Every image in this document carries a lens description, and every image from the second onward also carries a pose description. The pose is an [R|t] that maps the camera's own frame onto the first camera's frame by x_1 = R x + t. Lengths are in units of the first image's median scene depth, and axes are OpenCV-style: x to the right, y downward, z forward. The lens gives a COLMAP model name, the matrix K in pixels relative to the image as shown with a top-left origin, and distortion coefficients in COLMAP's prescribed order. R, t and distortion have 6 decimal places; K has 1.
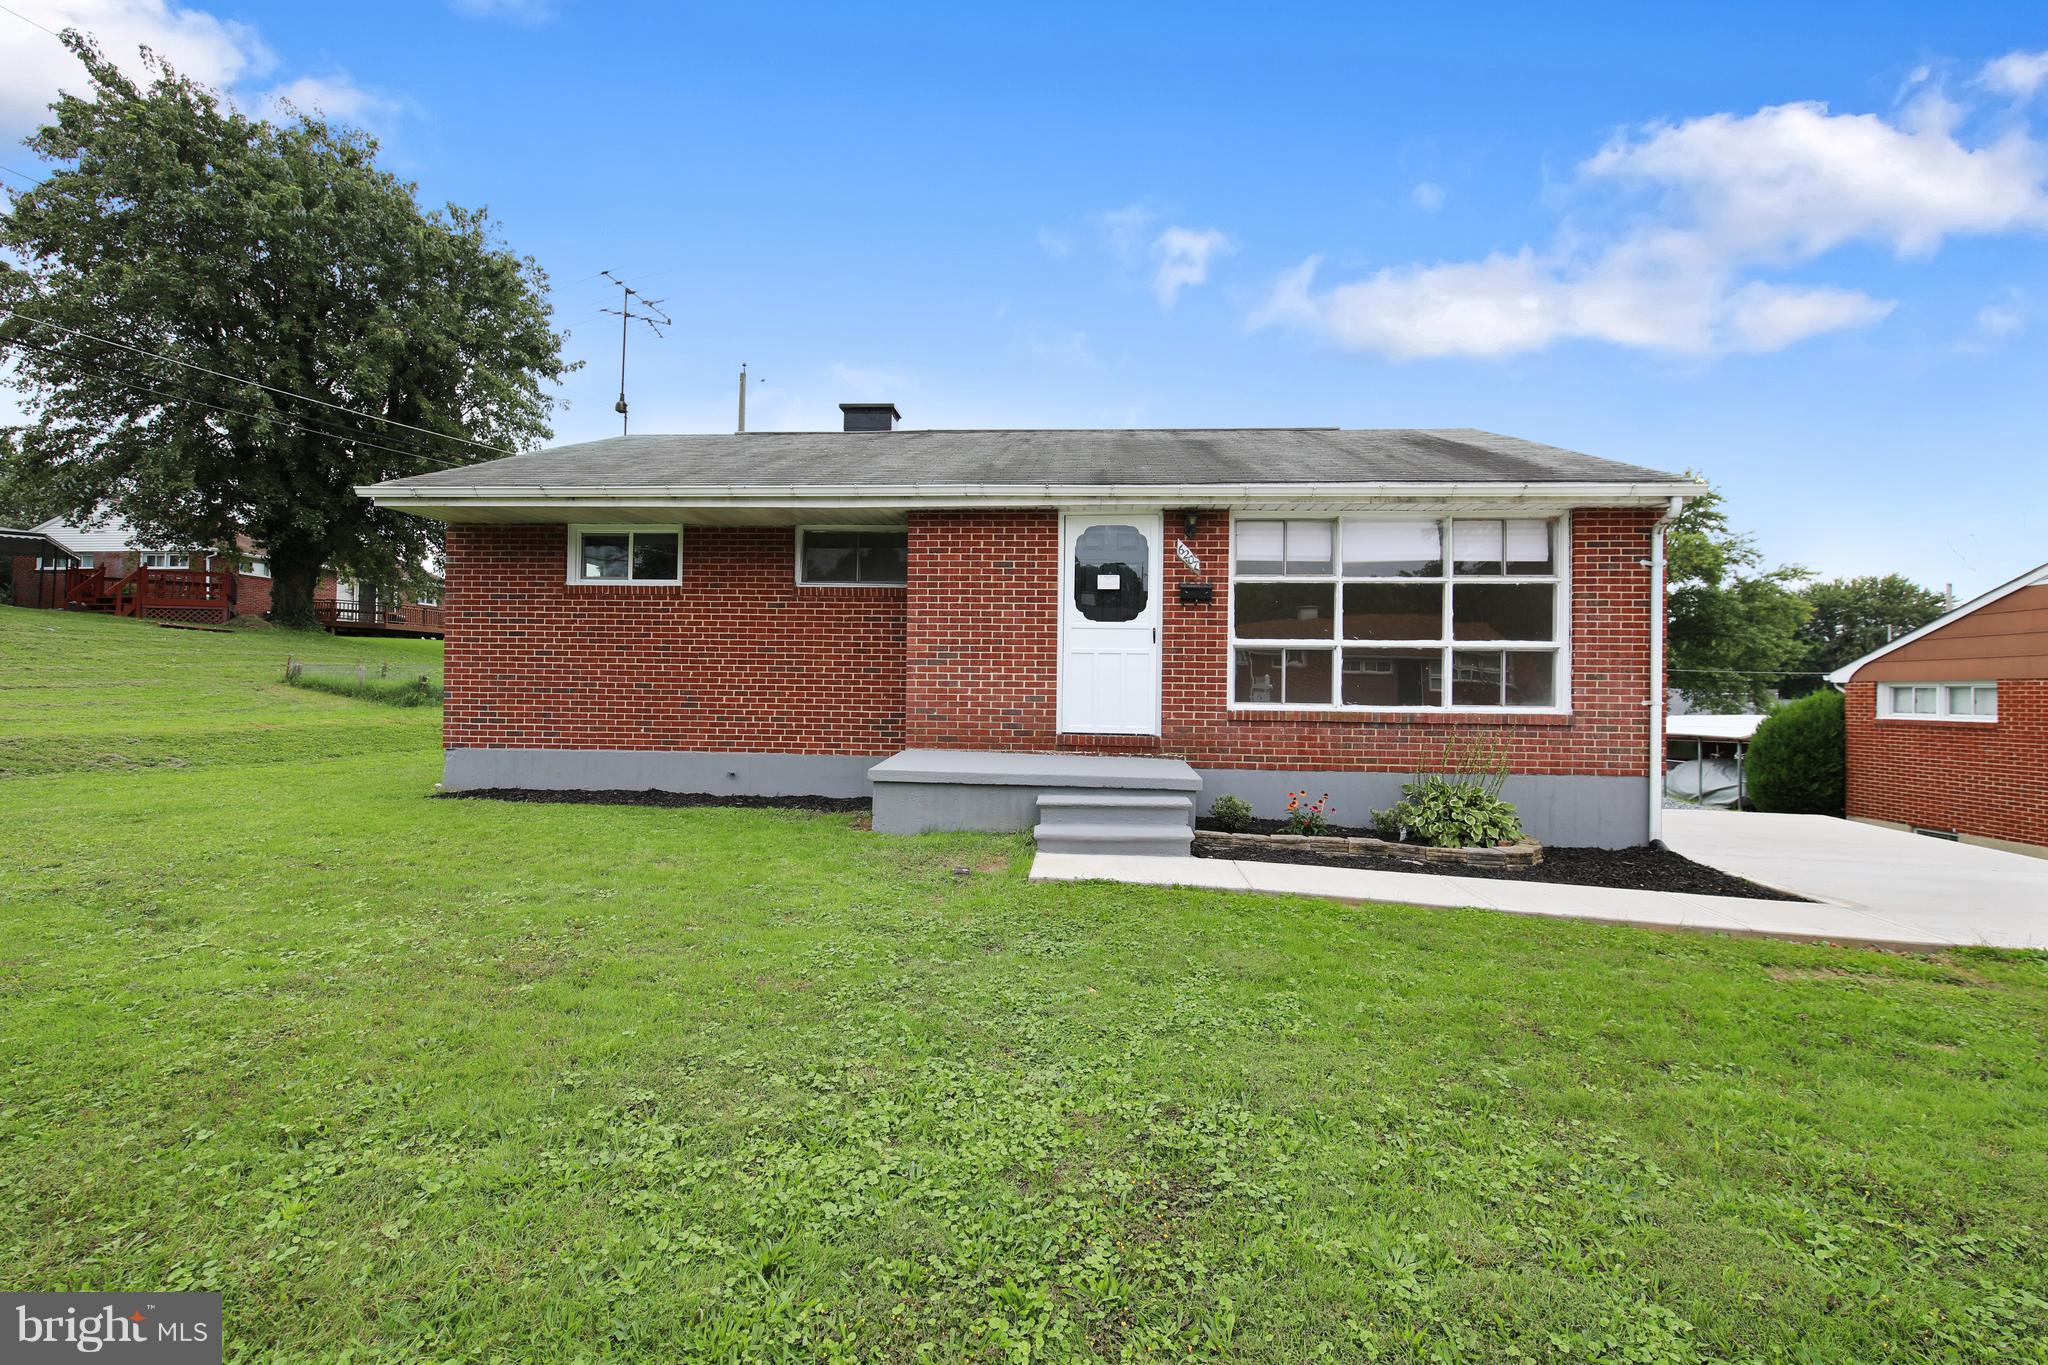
lens RADIAL K [[894.2, 0, 1005.3], [0, 894.2, 682.4], [0, 0, 1]] dist [-0.000790, -0.000594]
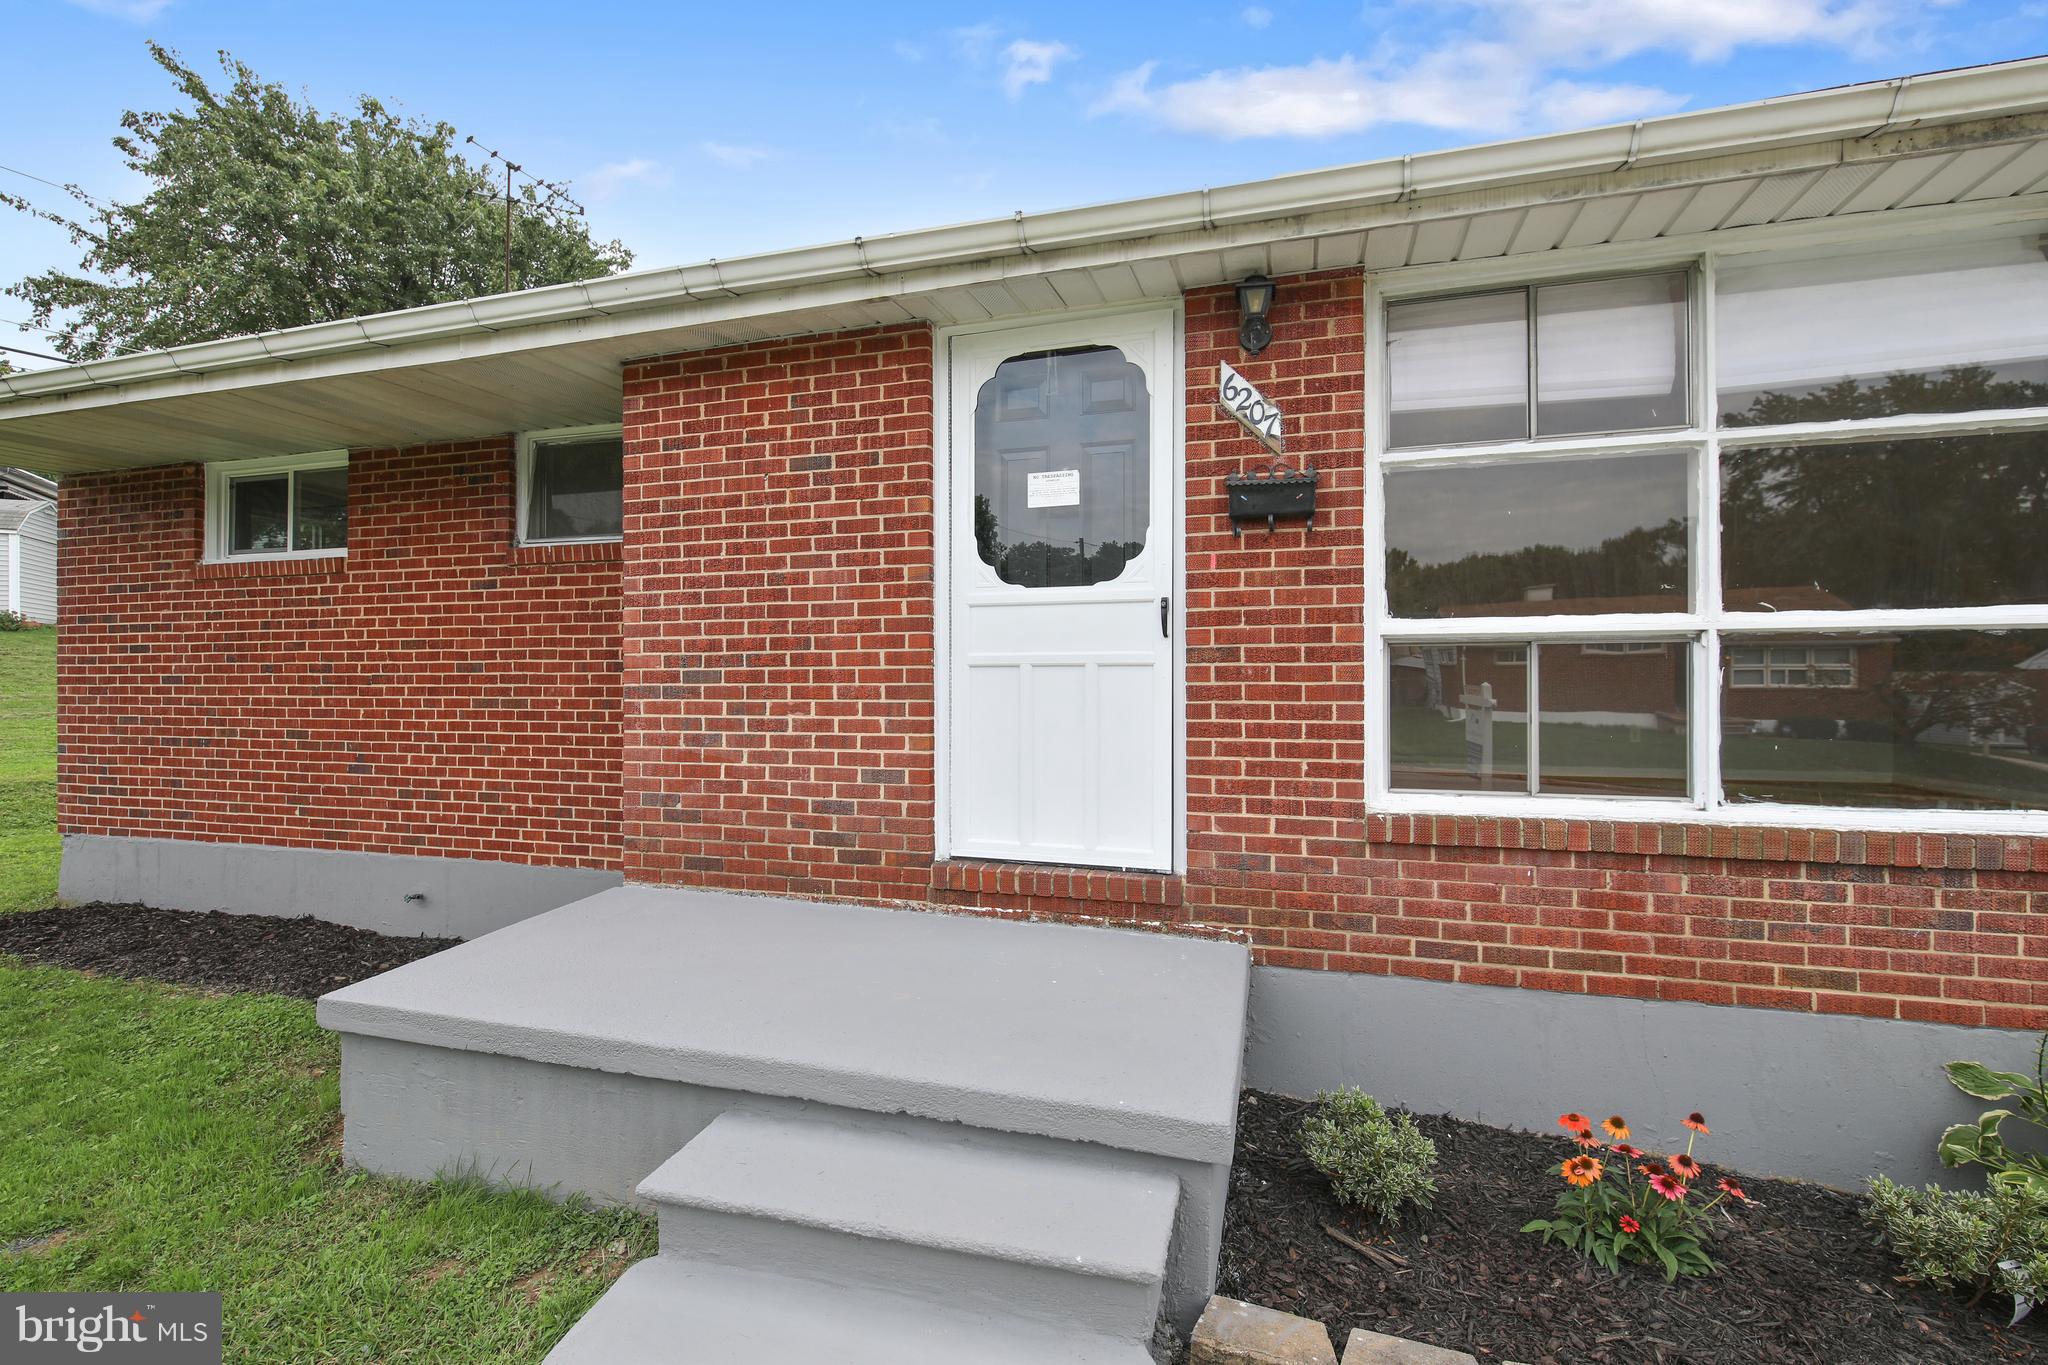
lens RADIAL K [[894.2, 0, 1005.3], [0, 894.2, 682.4], [0, 0, 1]] dist [-0.000790, -0.000594]
pose [[0.976857, -0.016241, -0.213274, 0.181001], [0.017092, 0.999852, 0.002149, -0.025954], [0.213208, -0.005745, 0.976990, 0.604589]]
